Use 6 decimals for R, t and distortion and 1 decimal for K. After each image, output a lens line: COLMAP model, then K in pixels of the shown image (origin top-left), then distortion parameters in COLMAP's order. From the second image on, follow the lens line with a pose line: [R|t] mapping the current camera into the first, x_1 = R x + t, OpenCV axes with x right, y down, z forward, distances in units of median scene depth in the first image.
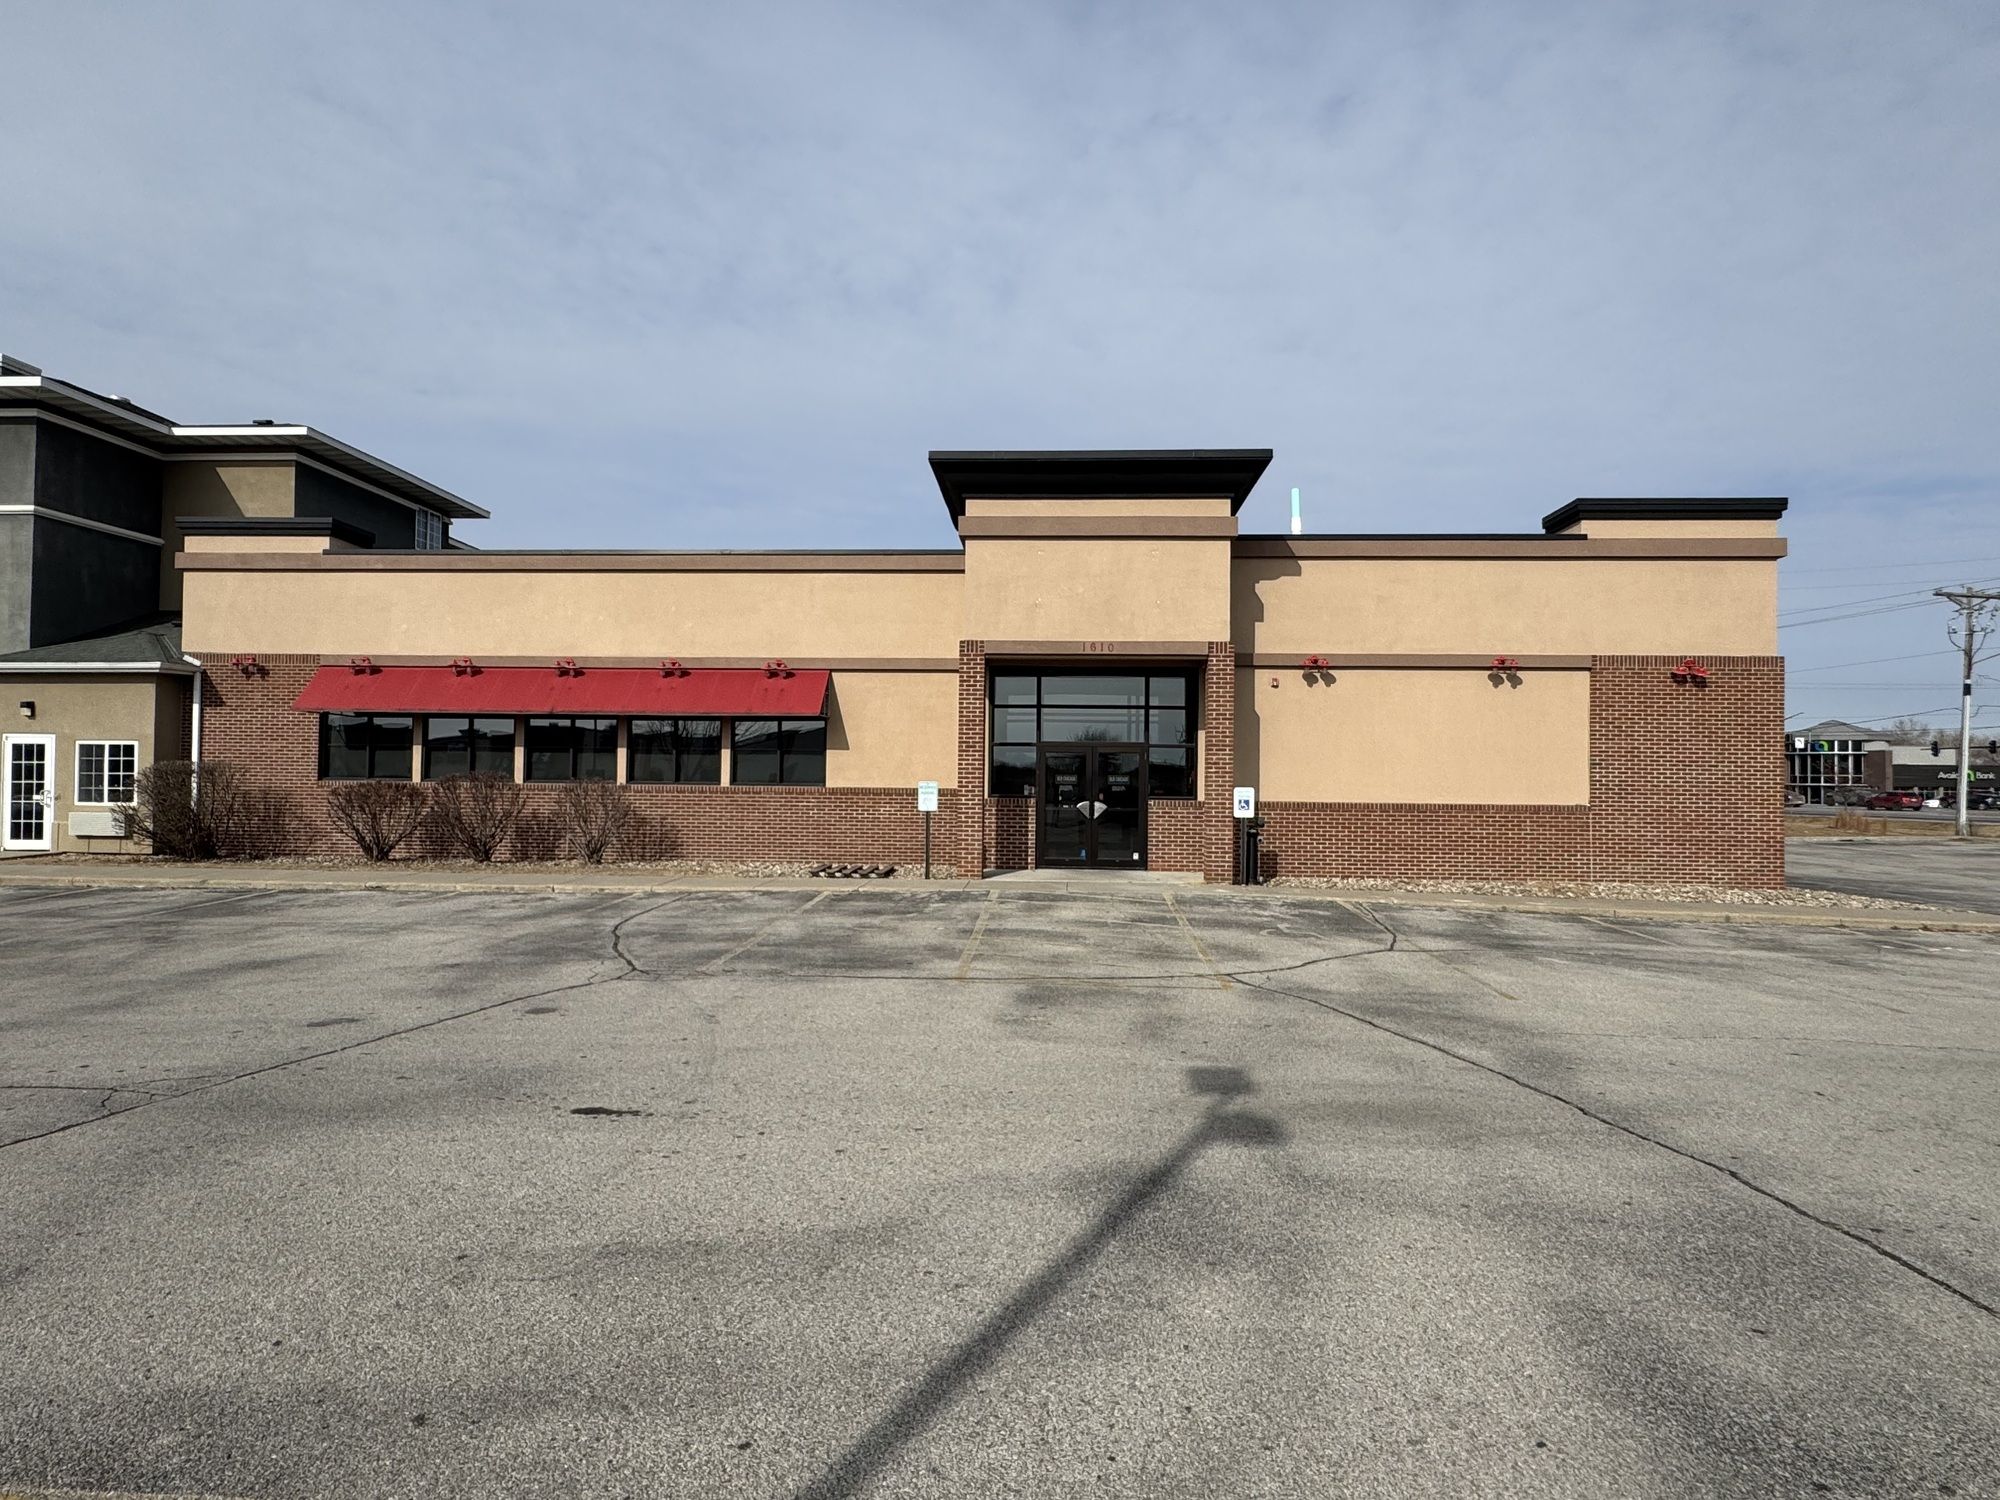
lens RADIAL K [[1081.4, 0, 1001.0], [0, 1081.4, 754.4], [0, 0, 1]] dist [0.002414, -0.001477]
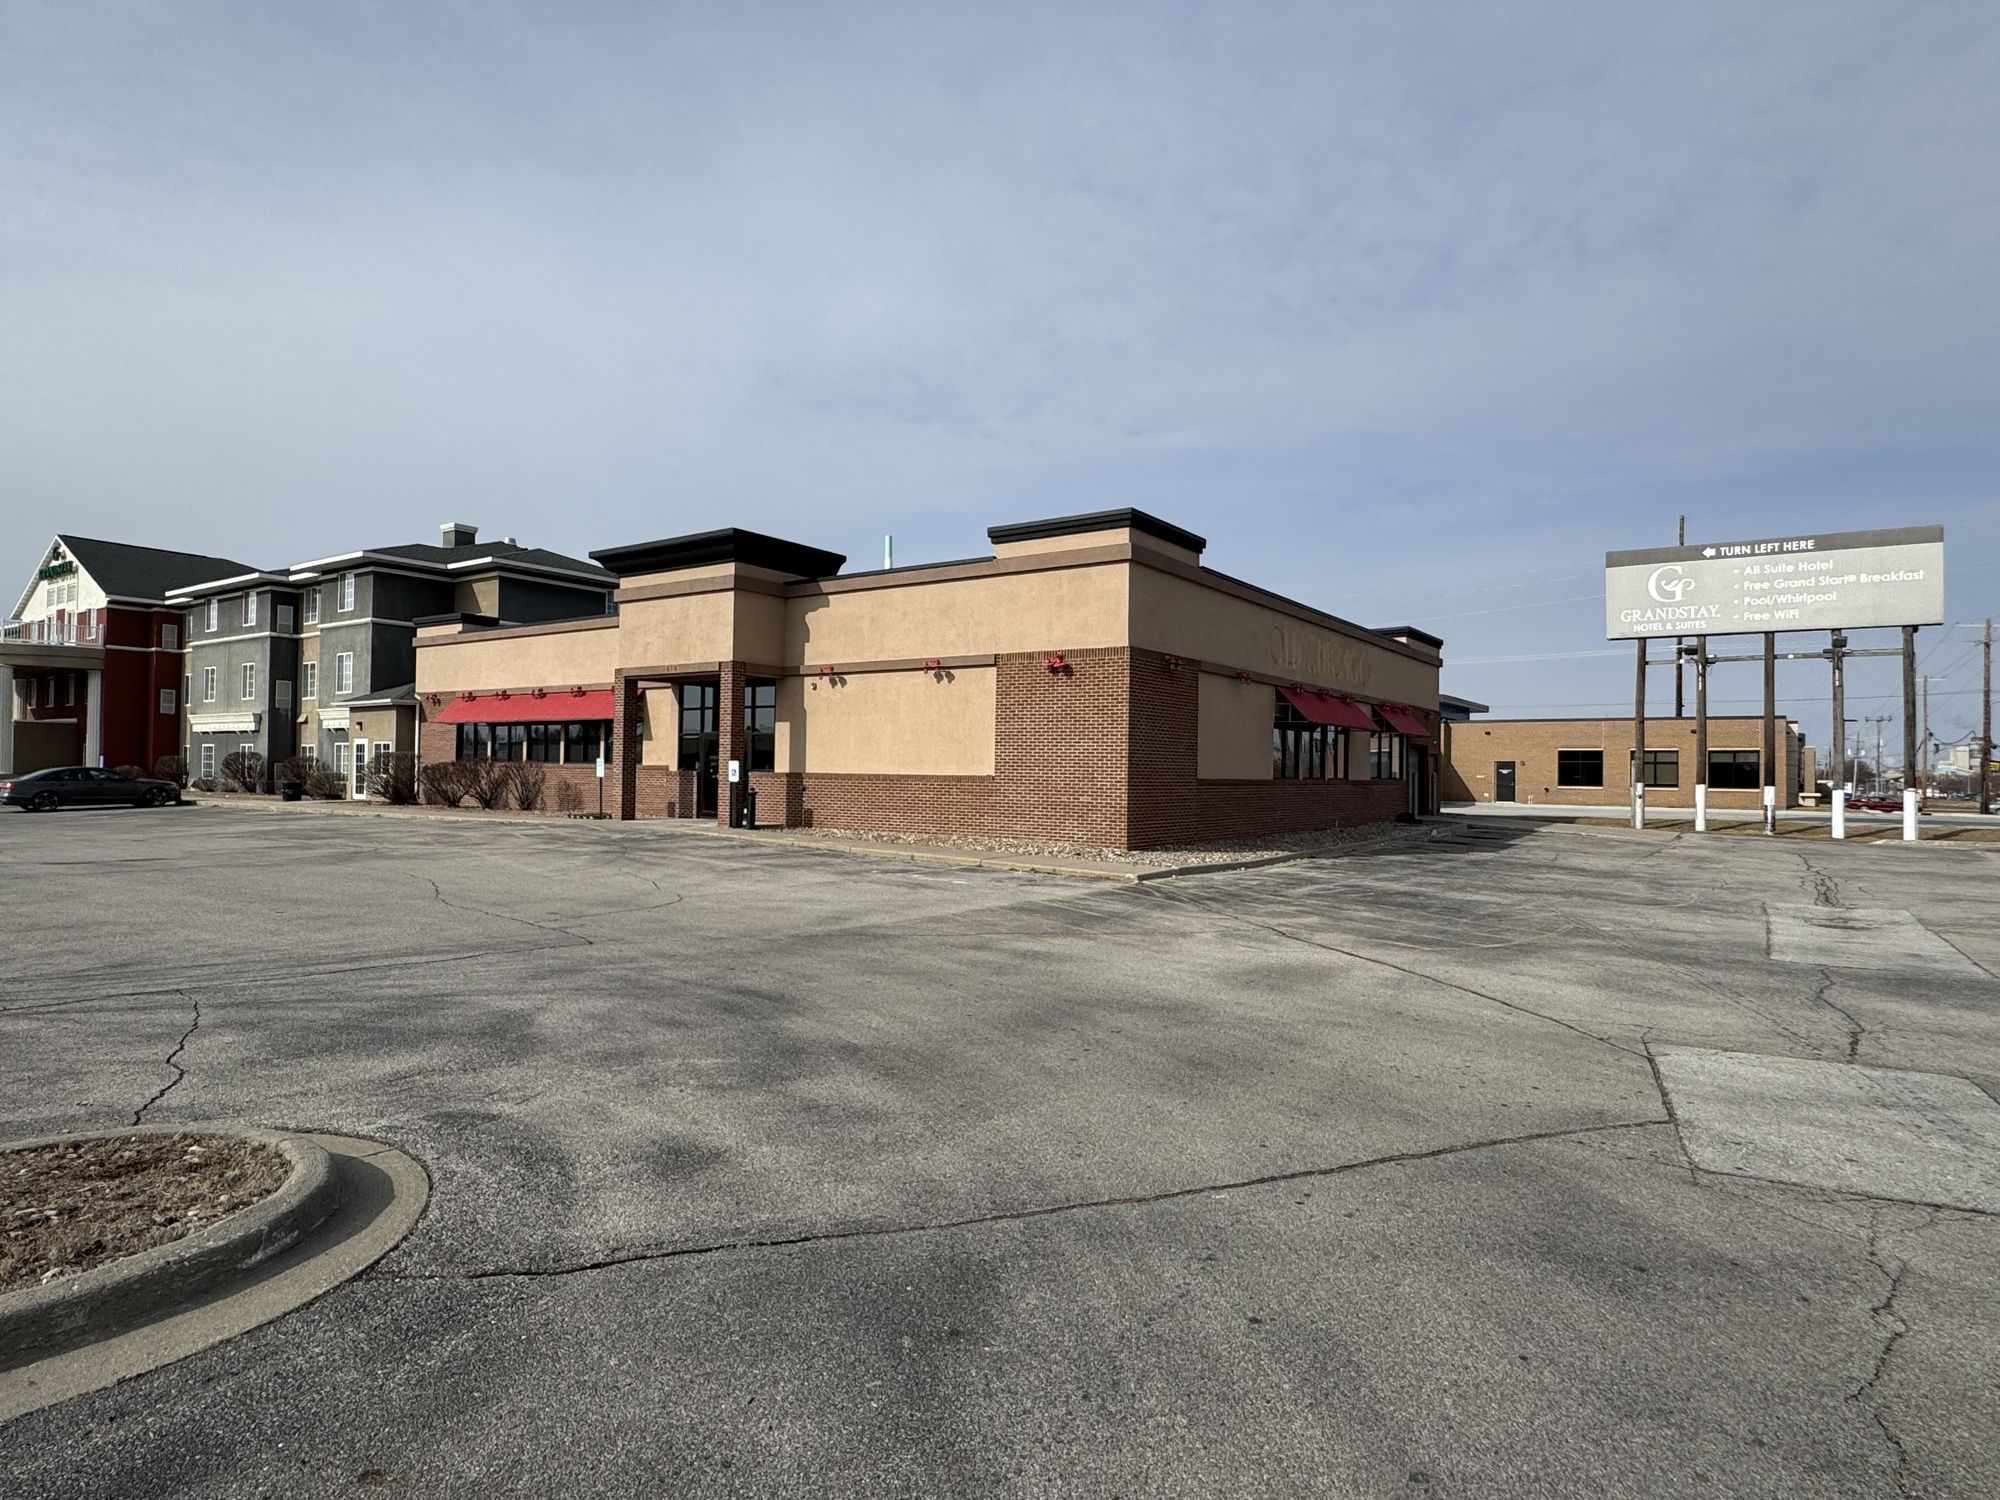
lens RADIAL K [[1081.4, 0, 990.9], [0, 1081.4, 747.5], [0, 0, 1]] dist [0.002414, -0.001477]
pose [[0.851219, -0.012304, -0.524666, 1.166329], [0.012366, 0.999918, -0.003387, 0.019168], [0.524665, -0.003605, 0.851301, -0.052020]]
